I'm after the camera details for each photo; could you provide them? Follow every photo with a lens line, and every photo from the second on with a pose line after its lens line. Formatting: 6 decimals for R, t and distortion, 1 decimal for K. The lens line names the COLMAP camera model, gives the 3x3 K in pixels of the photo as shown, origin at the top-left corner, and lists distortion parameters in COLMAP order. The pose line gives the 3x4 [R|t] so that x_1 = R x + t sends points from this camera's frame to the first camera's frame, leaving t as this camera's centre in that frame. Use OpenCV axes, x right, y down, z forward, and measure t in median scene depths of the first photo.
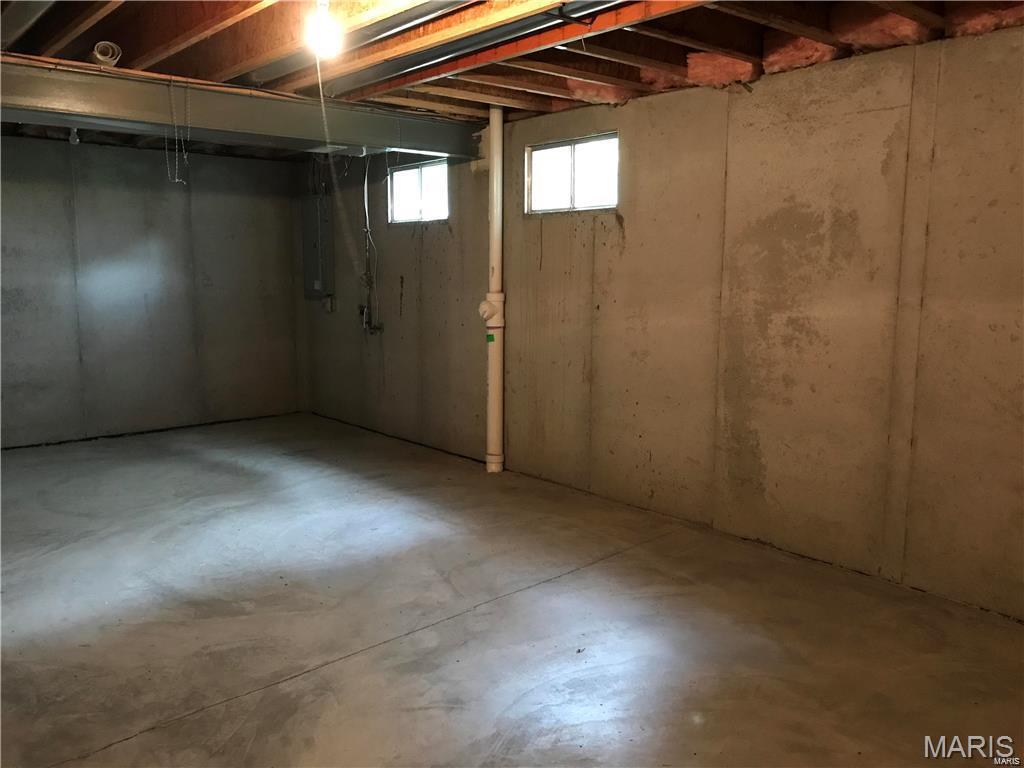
lens RADIAL K [[849.2, 0, 516.2], [0, 849.2, 386.5], [0, 0, 1]] dist [0.027933, -0.008570]
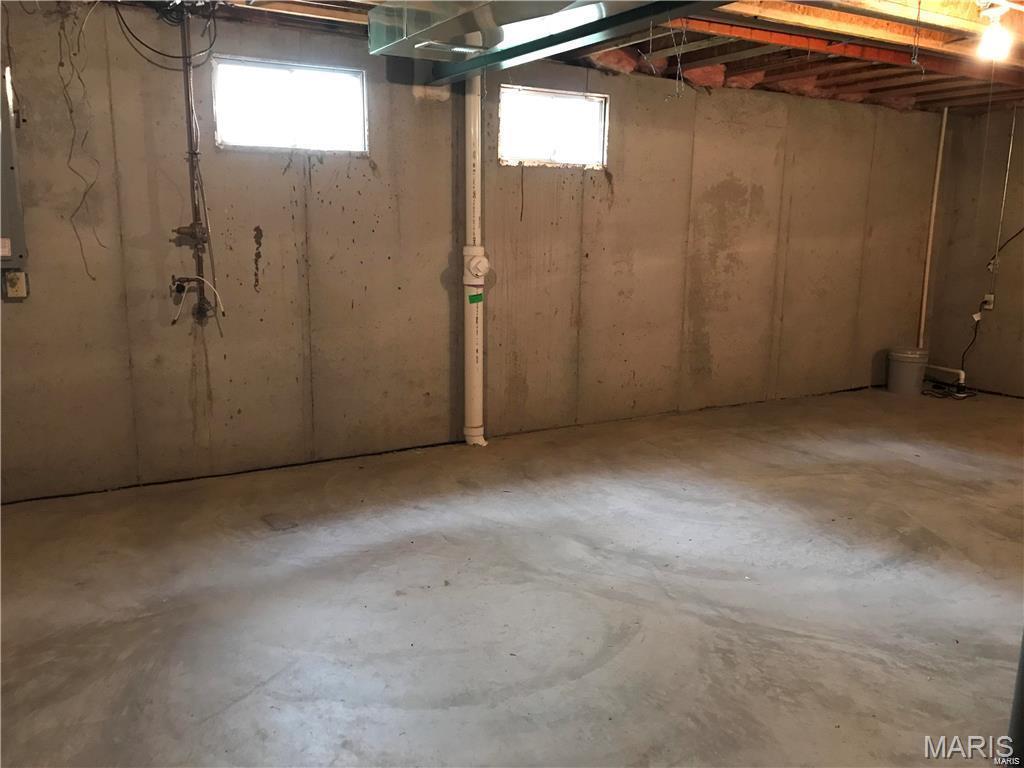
lens RADIAL K [[849.2, 0, 516.4], [0, 849.2, 383.6], [0, 0, 1]] dist [0.027933, -0.008570]
pose [[0.159082, -0.187378, 0.969321, -1.199358], [0.126893, 0.977561, 0.168146, -0.150029], [-0.979077, 0.096251, 0.179289, 1.069479]]
